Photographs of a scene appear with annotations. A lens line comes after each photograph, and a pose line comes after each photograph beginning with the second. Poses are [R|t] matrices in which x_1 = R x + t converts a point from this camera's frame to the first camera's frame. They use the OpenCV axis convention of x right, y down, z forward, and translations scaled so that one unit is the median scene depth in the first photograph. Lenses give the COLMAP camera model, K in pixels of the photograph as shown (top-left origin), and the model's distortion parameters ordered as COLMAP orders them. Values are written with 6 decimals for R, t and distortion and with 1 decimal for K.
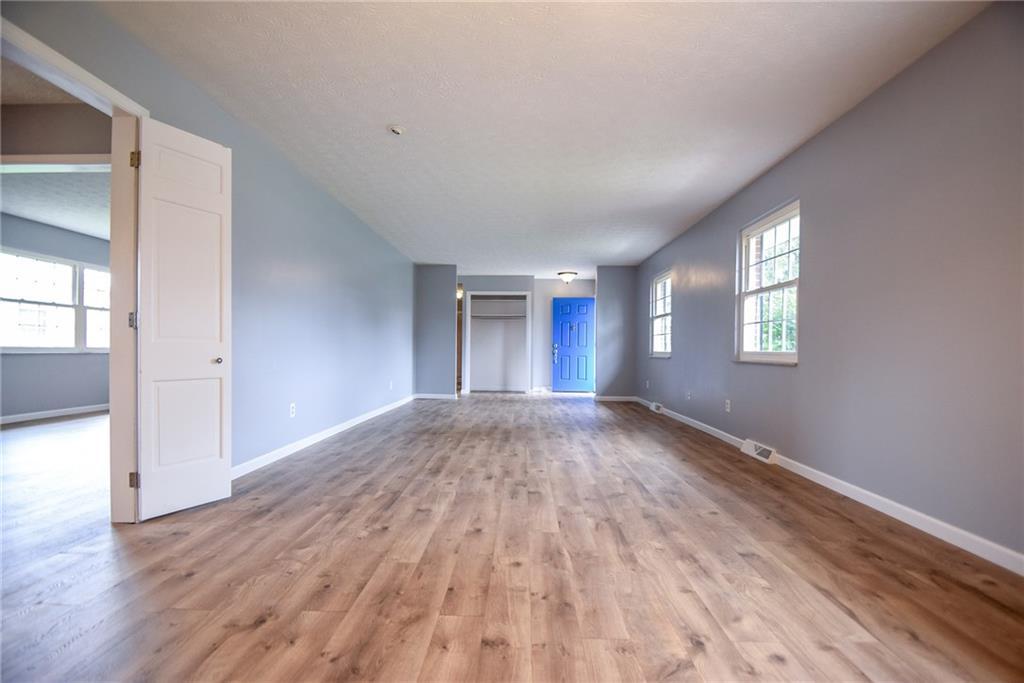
lens RADIAL K [[453.2, 0, 509.3], [0, 453.2, 344.3], [0, 0, 1]] dist [0.003153, -0.000245]
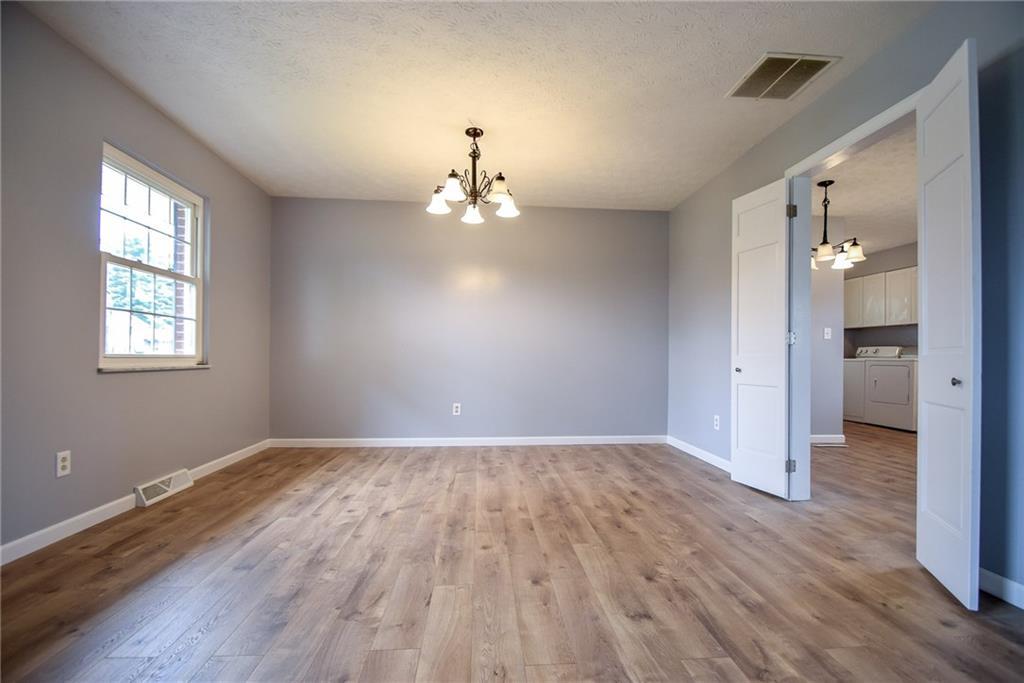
lens RADIAL K [[453.2, 0, 500.1], [0, 453.2, 361.7], [0, 0, 1]] dist [0.003153, -0.000245]
pose [[-0.996908, -0.015119, -0.077104, 0.071135], [-0.015027, 0.999886, -0.001770, 0.023962], [0.077122, -0.000605, -0.997021, 2.028783]]
